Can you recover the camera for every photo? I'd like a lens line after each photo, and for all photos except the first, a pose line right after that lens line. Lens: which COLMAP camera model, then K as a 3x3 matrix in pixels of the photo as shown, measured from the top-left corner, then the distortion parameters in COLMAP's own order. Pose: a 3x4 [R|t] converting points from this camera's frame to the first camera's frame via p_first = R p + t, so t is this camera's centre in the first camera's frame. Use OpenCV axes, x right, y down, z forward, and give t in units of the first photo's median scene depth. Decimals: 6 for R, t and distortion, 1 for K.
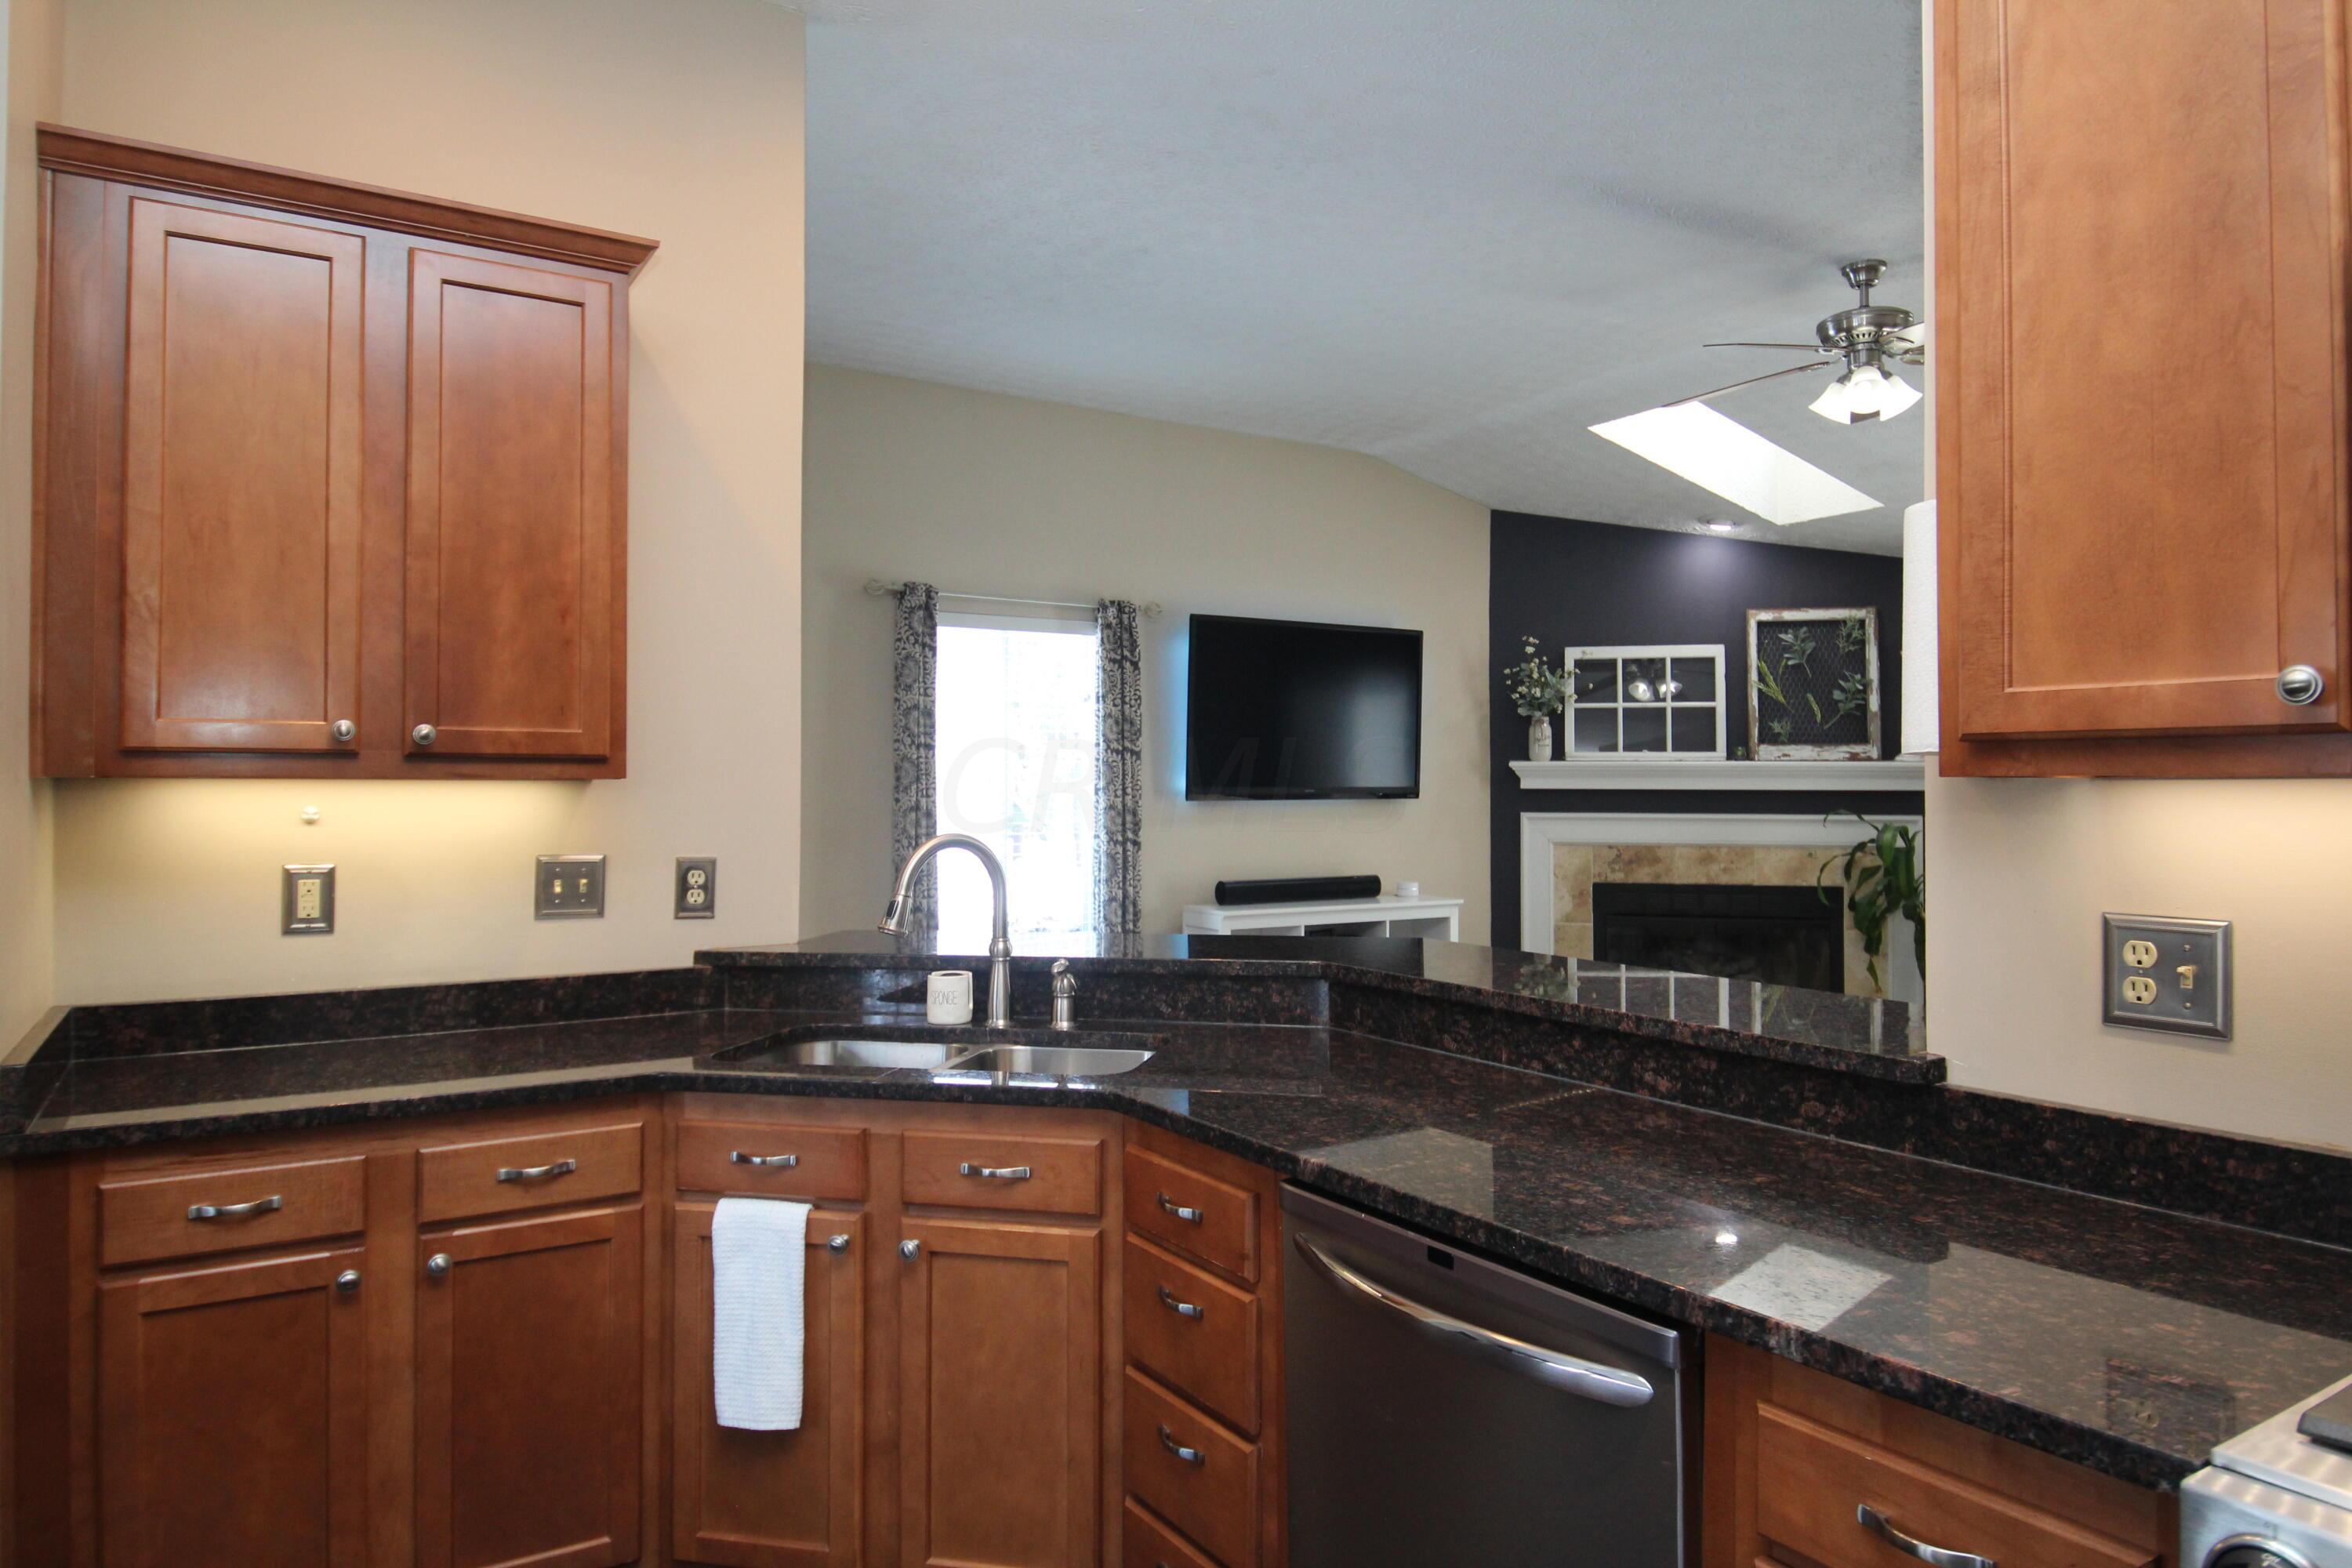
lens RADIAL K [[1418.4, 0, 1175.7], [0, 1418.4, 781.1], [0, 0, 1]] dist [0.004153, 0.000110]
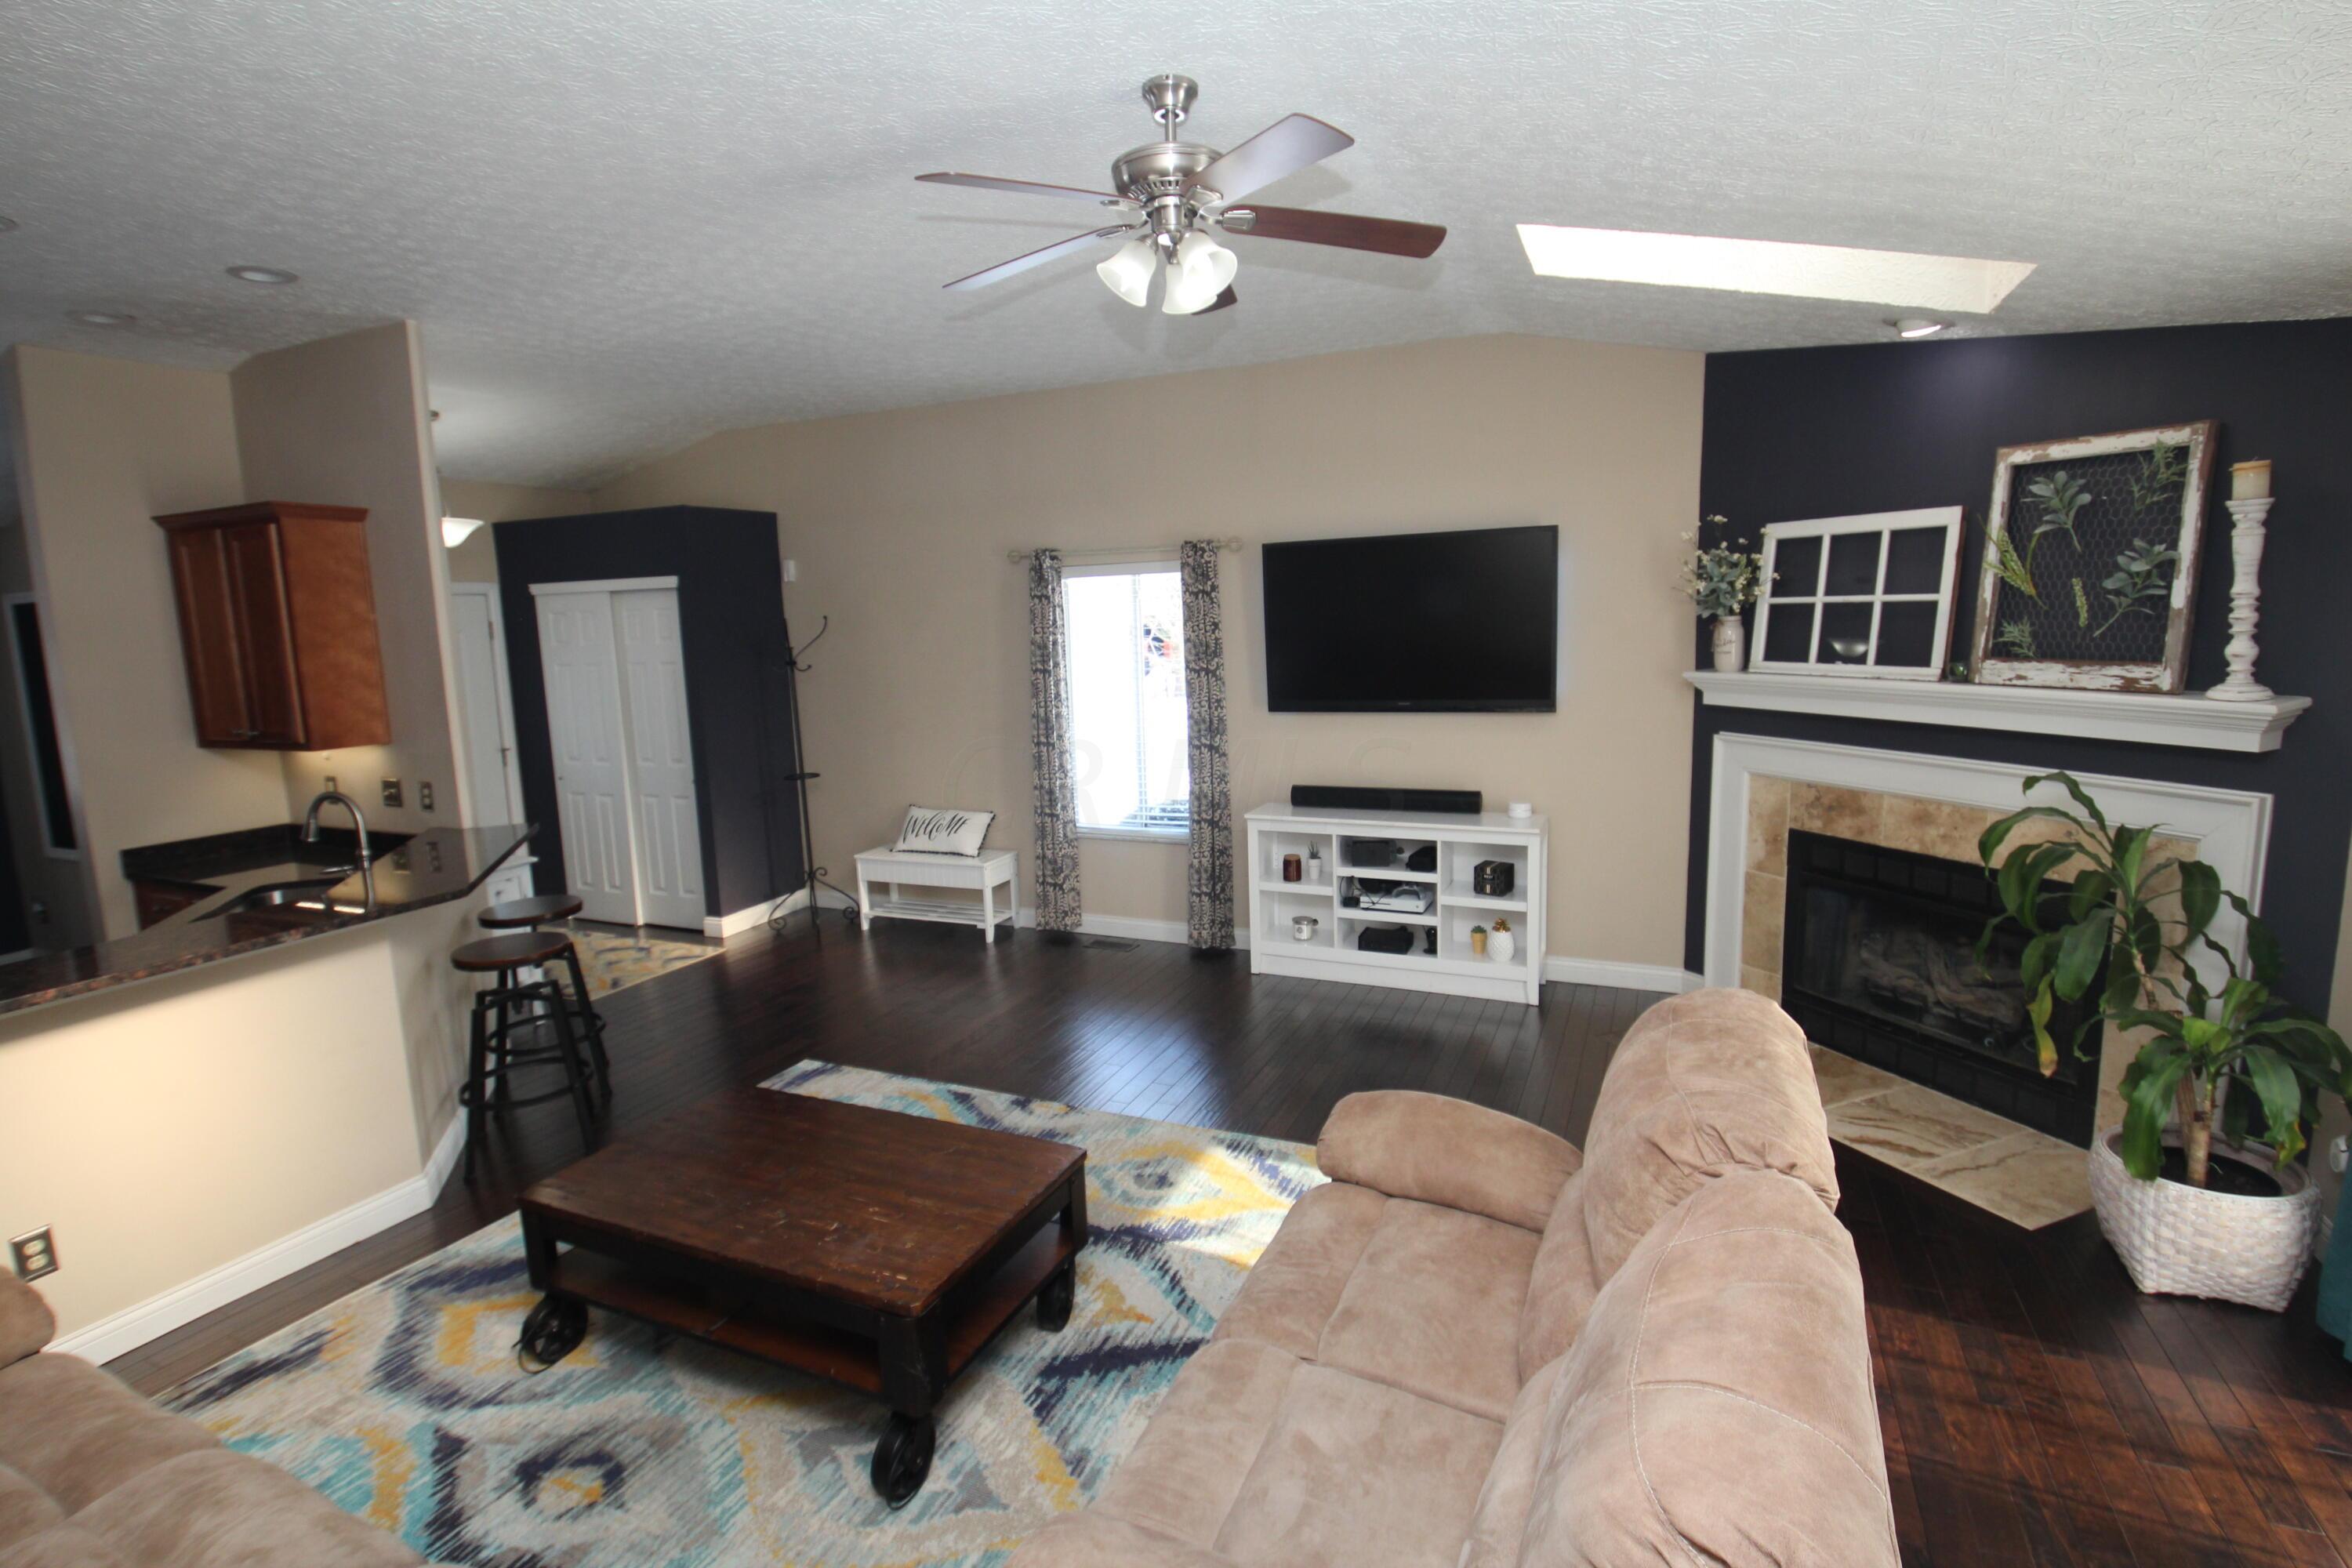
lens RADIAL K [[1103.7, 0, 1179.9], [0, 1103.7, 783.2], [0, 0, 1]] dist [0.001306, -0.013132]
pose [[0.572102, 0.106117, -0.813289, 0.611016], [0.034289, 0.987633, 0.152985, -0.059348], [0.819465, -0.115410, 0.561389, 0.395032]]
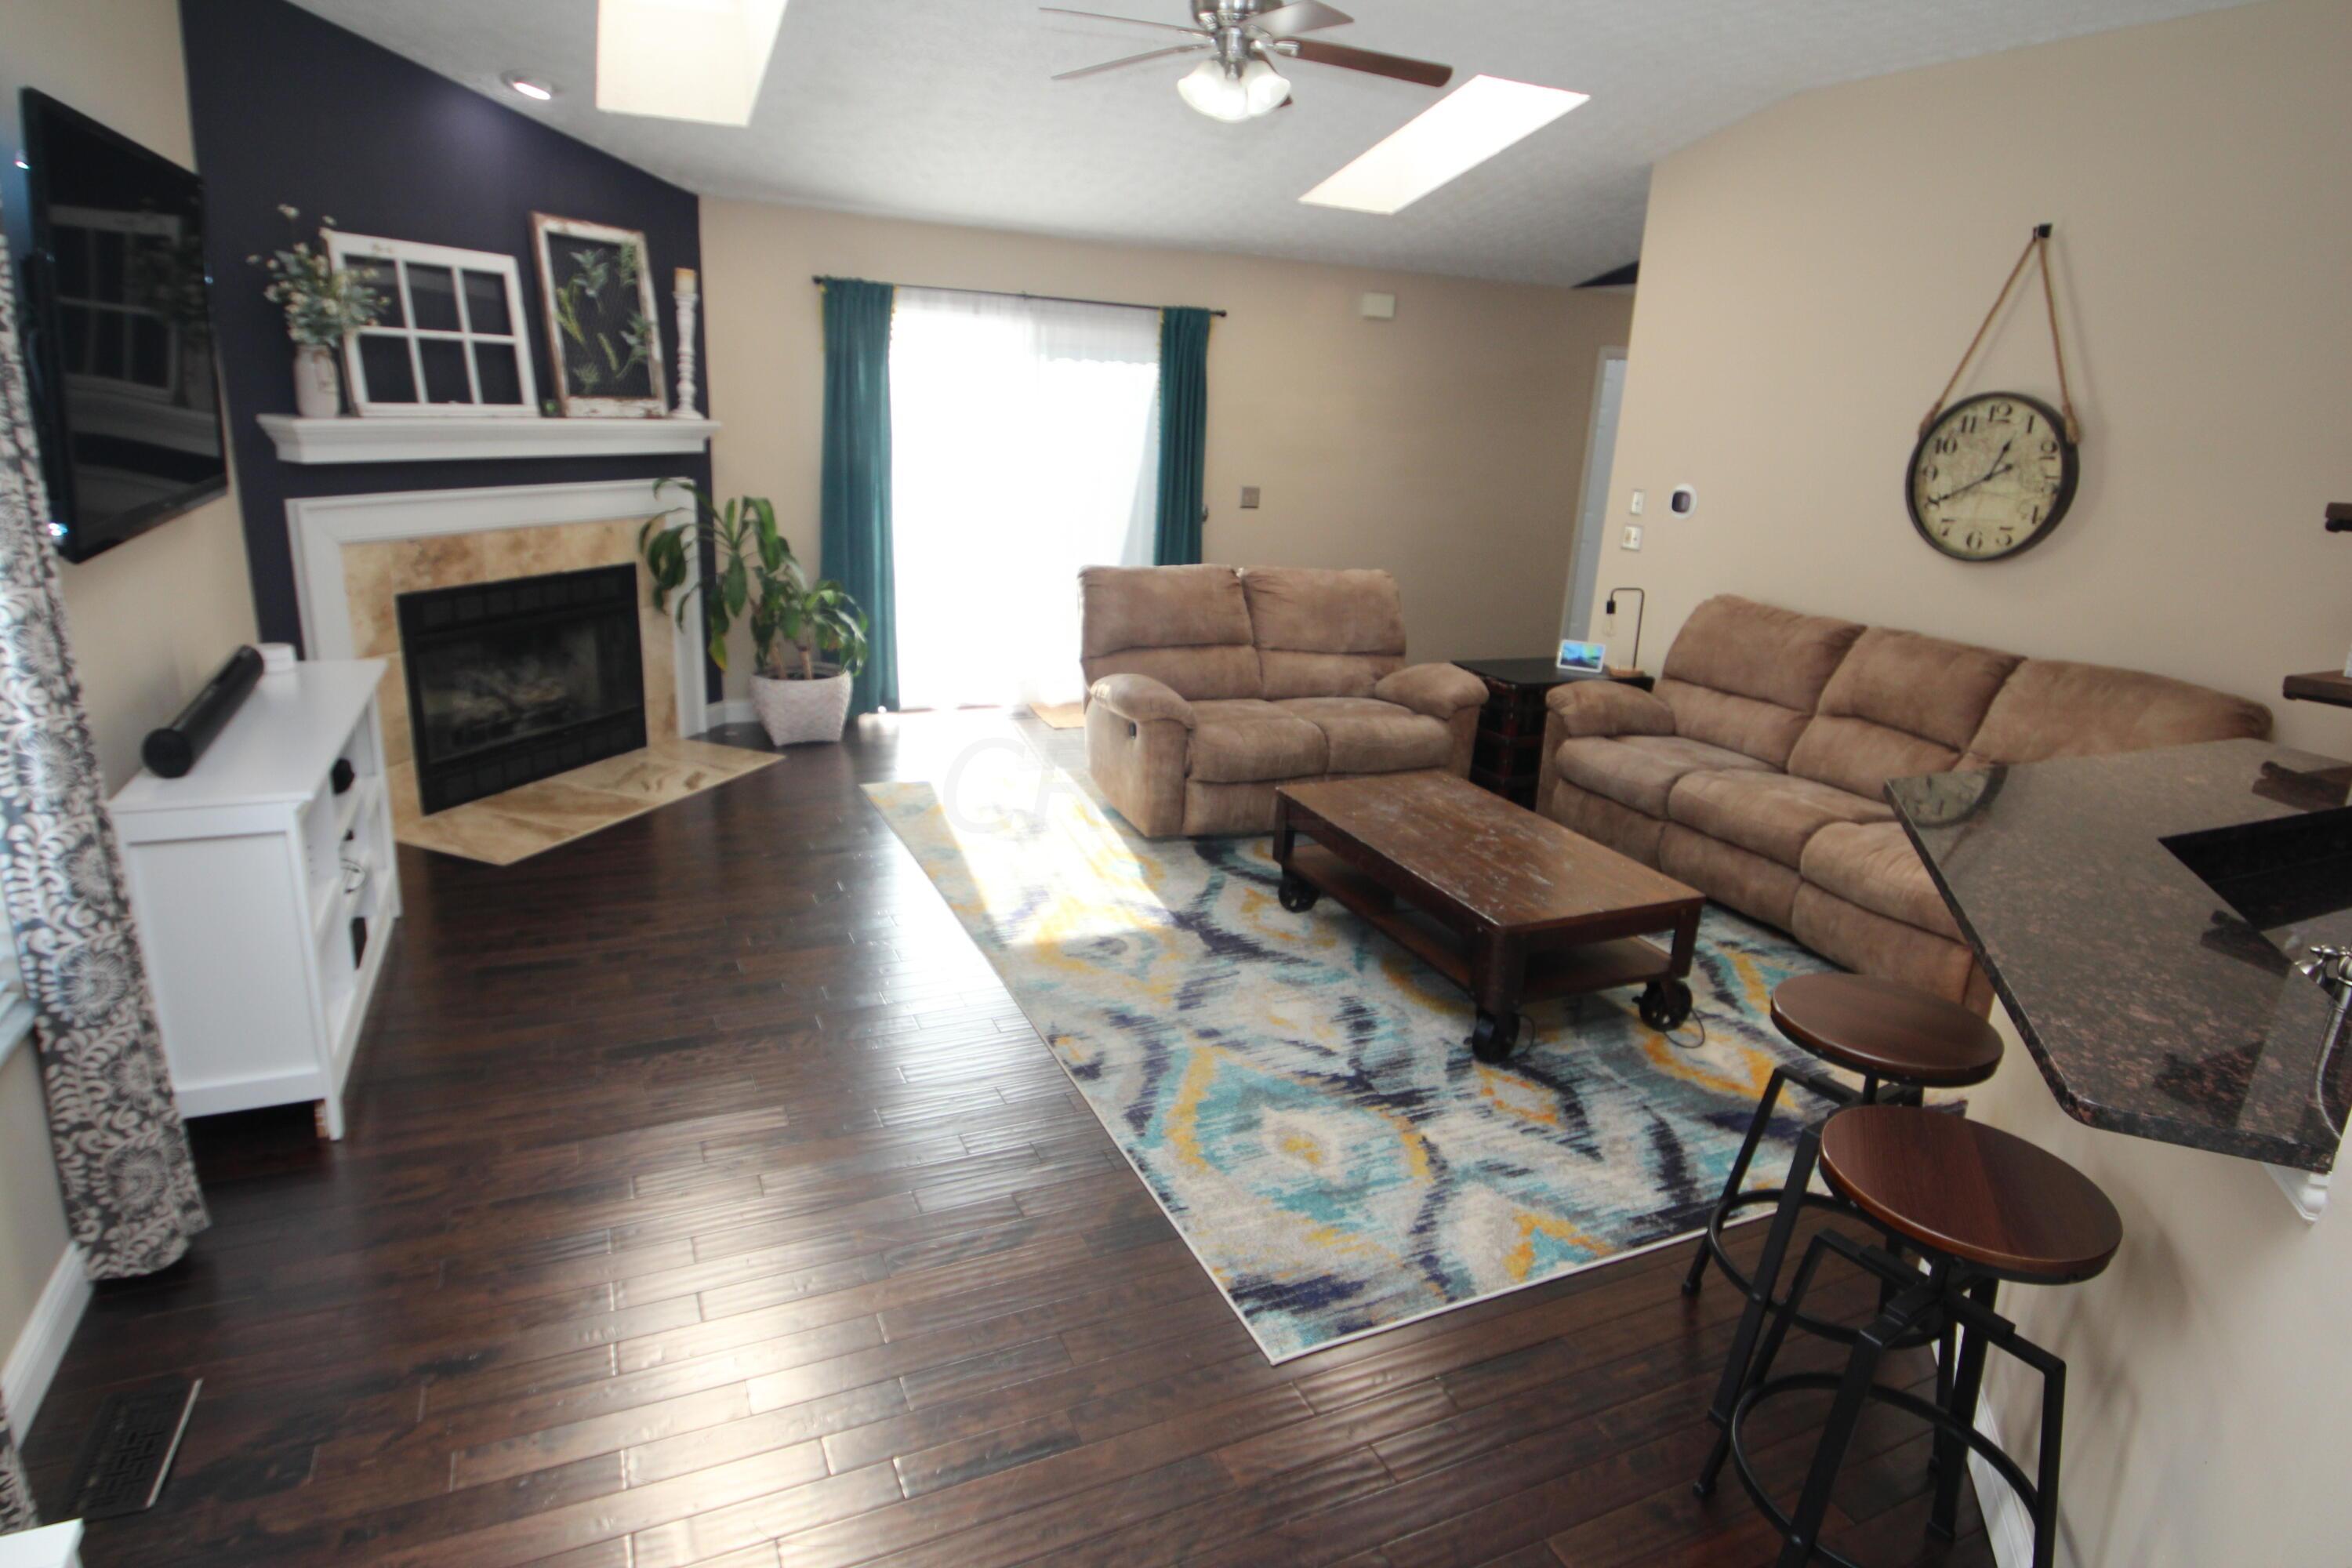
lens RADIAL K [[1309.9, 0, 1171.0], [0, 1309.9, 776.7], [0, 0, 1]] dist [-0.005053, -0.002361]
pose [[0.108505, -0.275297, 0.955216, -0.314978], [-0.055331, 0.957727, 0.282306, -0.047433], [-0.992555, -0.083484, 0.088686, 0.570078]]
